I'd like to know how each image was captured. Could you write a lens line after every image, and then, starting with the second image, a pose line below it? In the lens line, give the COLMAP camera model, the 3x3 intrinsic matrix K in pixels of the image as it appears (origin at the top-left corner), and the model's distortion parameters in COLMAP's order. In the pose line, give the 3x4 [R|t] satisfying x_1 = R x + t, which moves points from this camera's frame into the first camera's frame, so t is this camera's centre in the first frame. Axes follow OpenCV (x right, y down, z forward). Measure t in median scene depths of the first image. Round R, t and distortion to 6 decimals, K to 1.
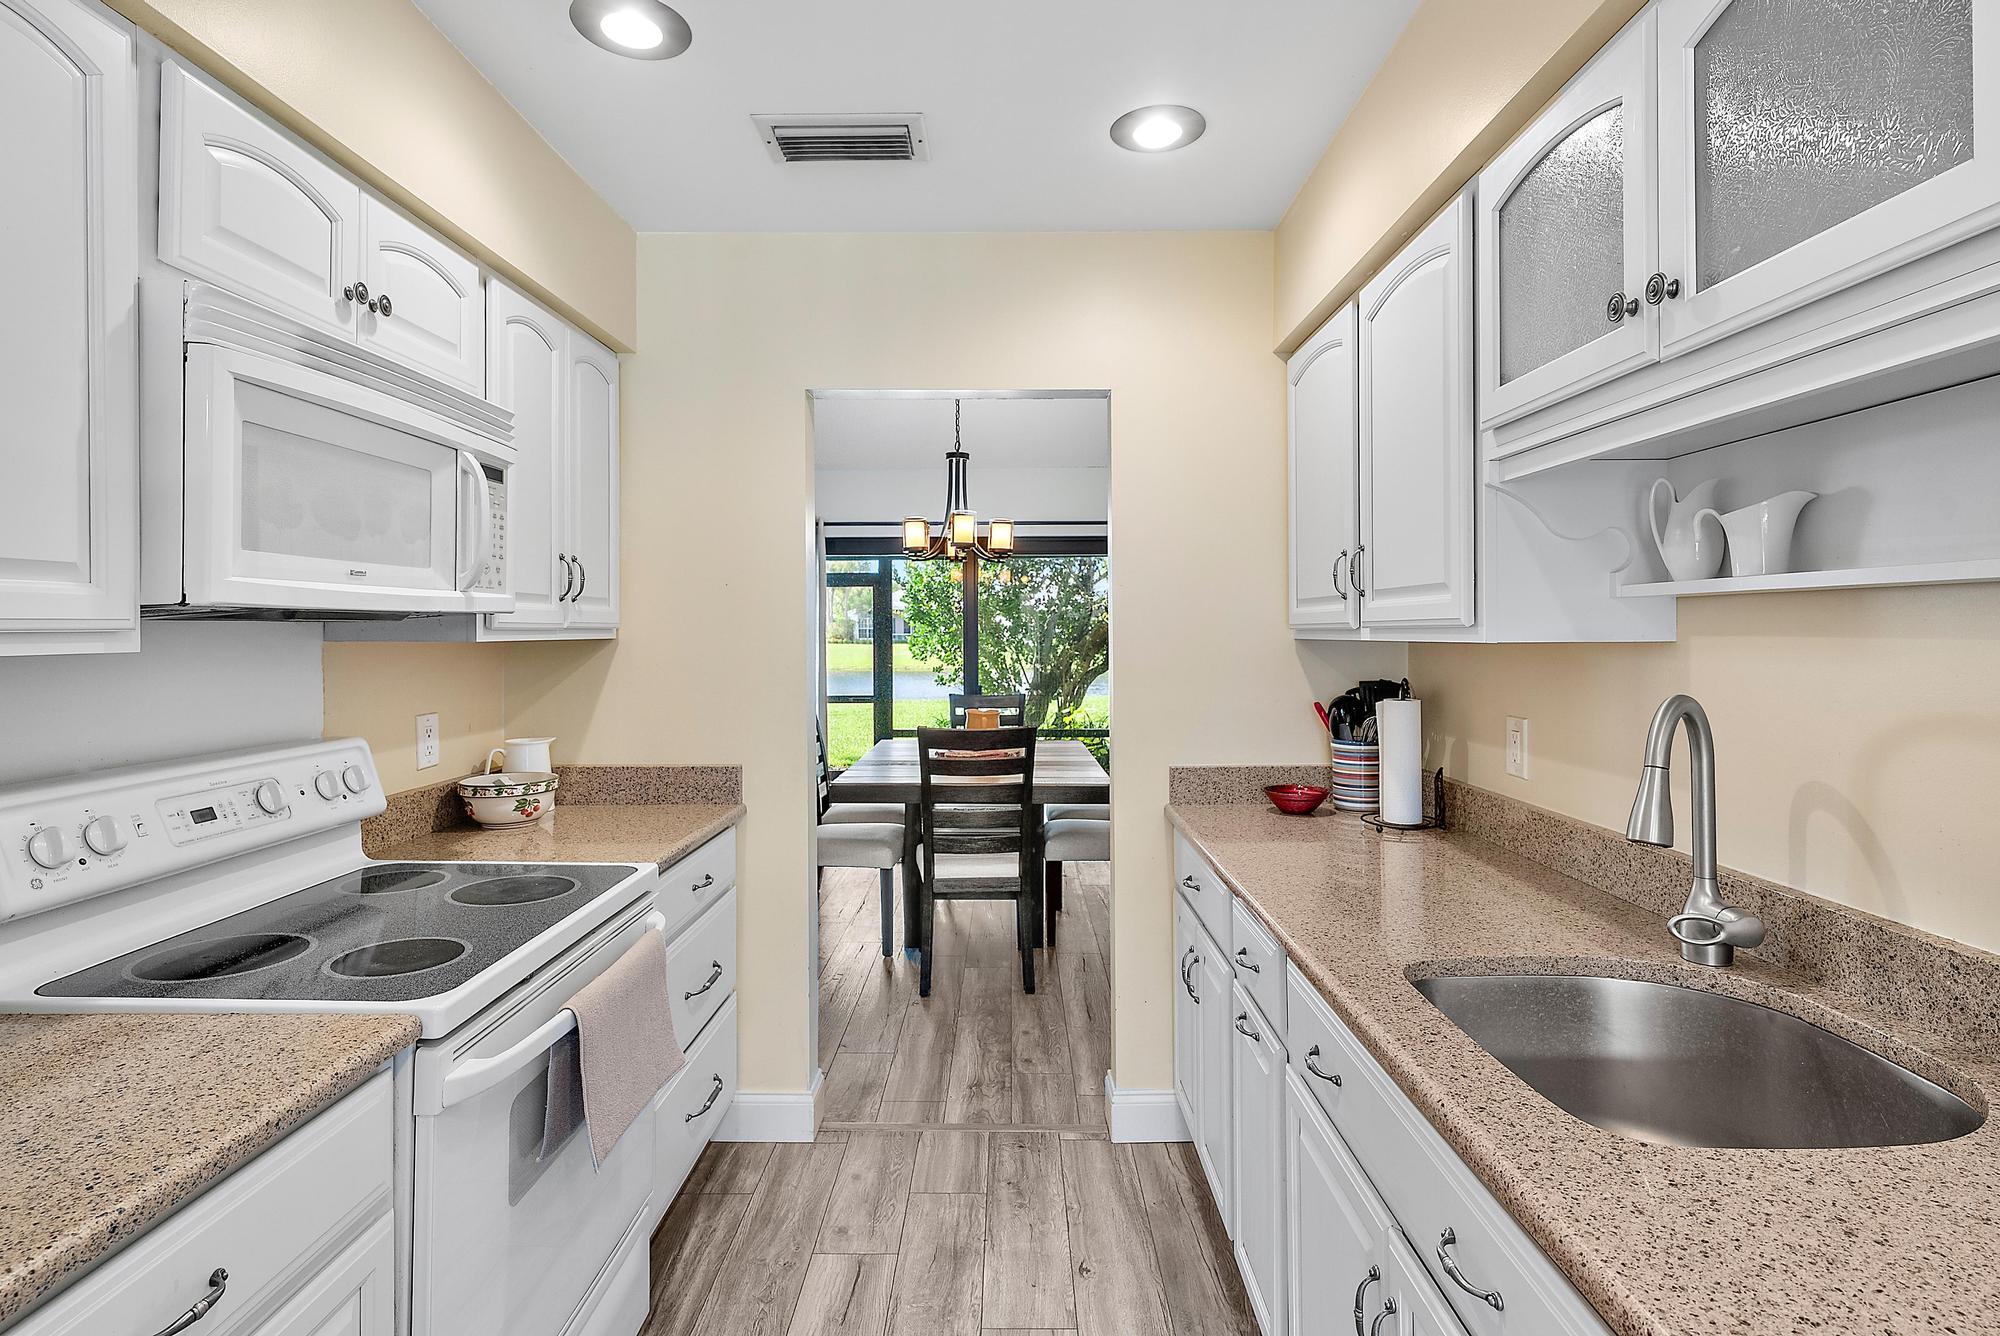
lens RADIAL K [[1030.2, 0, 1000.0], [0, 1030.2, 668.0], [0, 0, 1]] dist [-0.000158, -0.000120]
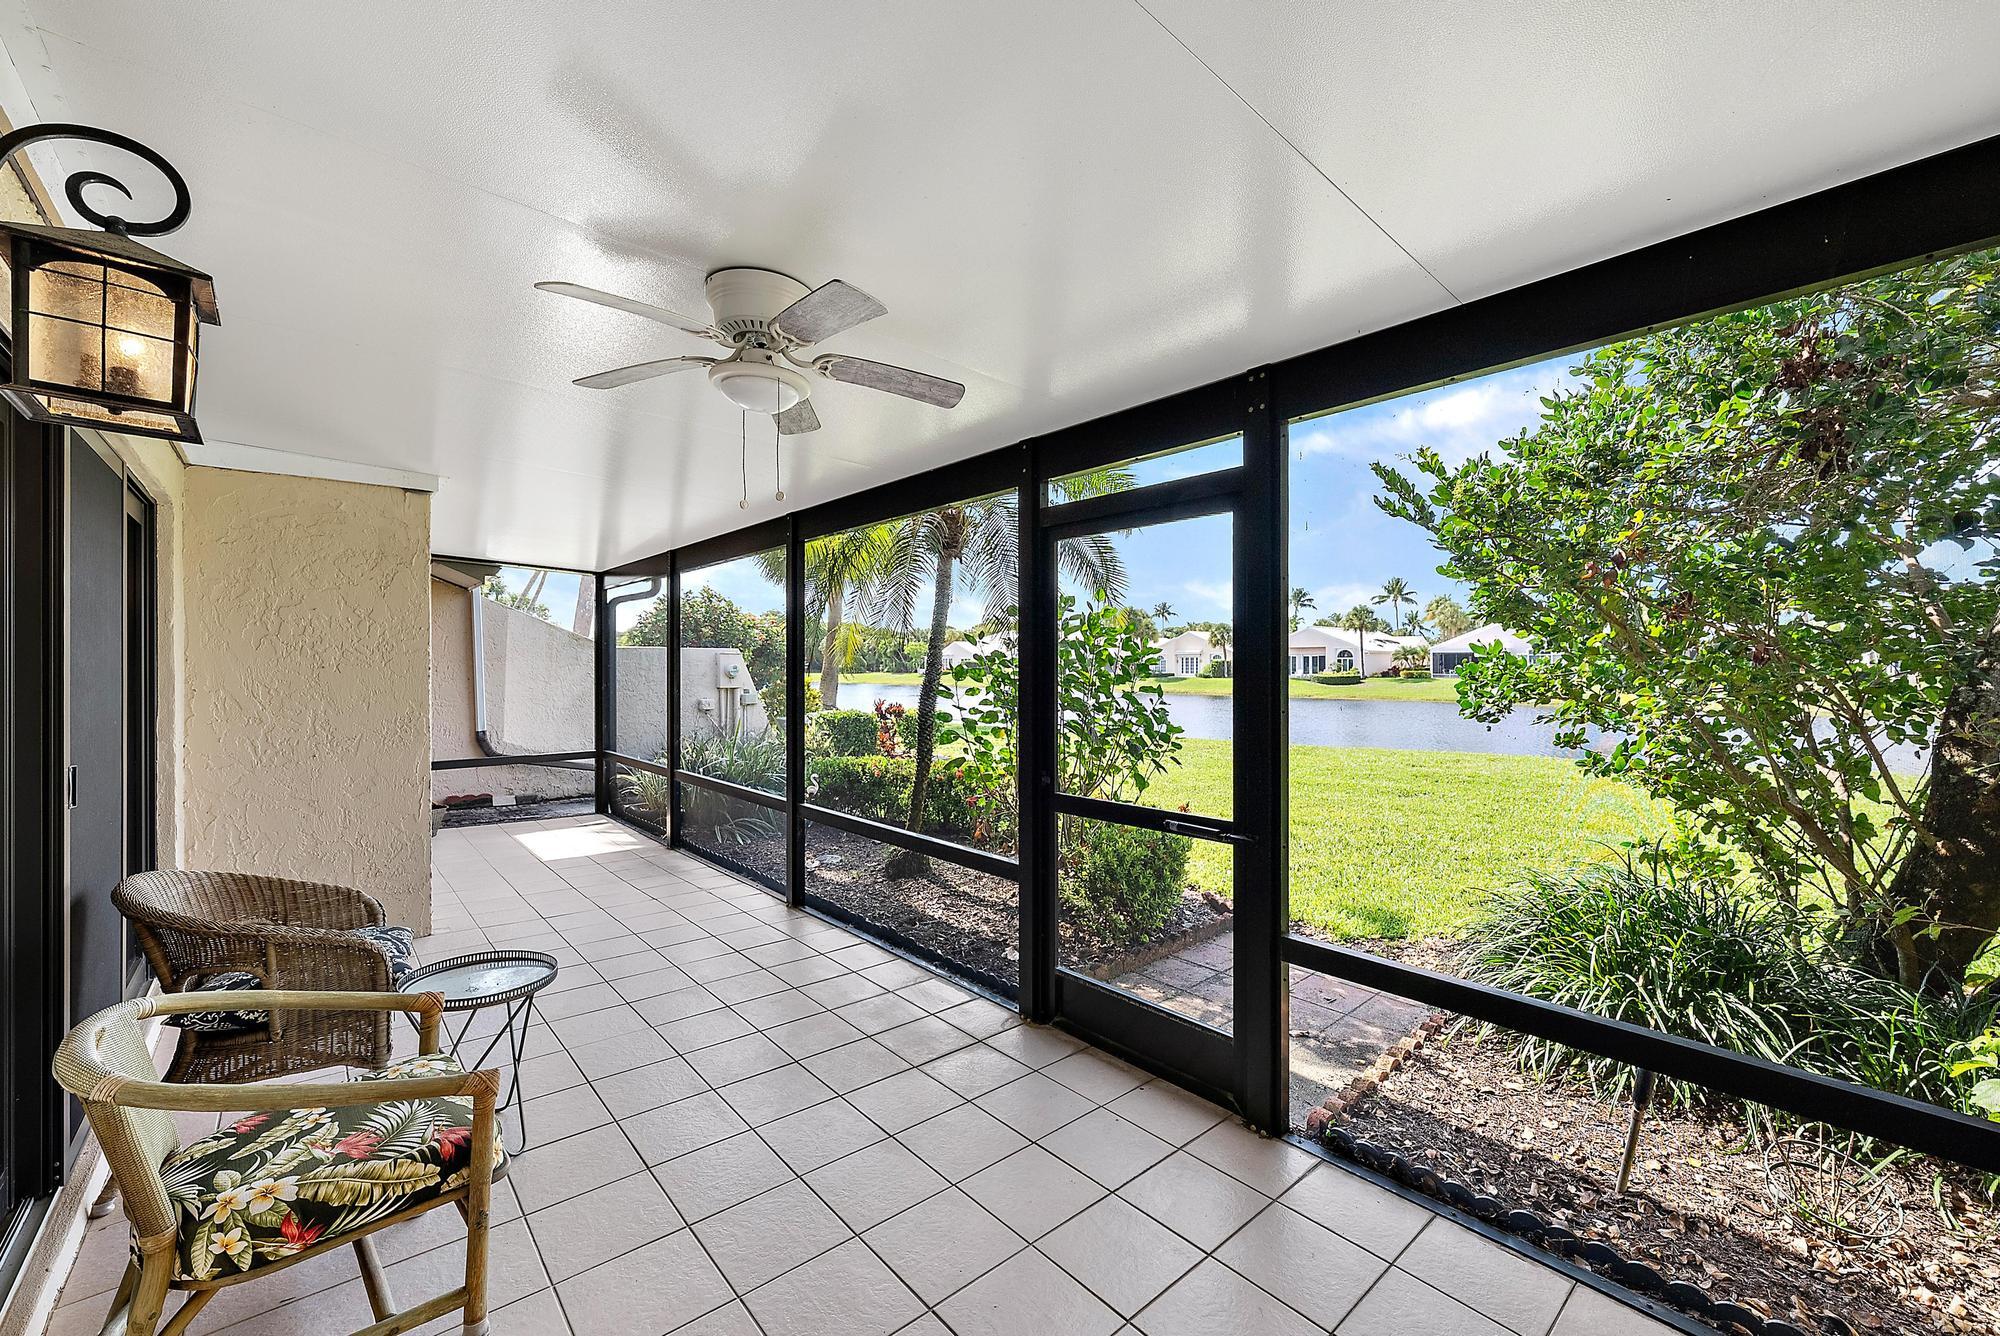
lens RADIAL K [[793.5, 0, 993.8], [0, 793.5, 655.2], [0, 0, 1]] dist [-0.000869, 0.000056]
pose [[0.671691, -0.000713, -0.740831, 0.019540], [-0.026902, 0.999317, -0.025353, -0.017906], [0.740343, 0.036959, 0.671213, 0.618828]]
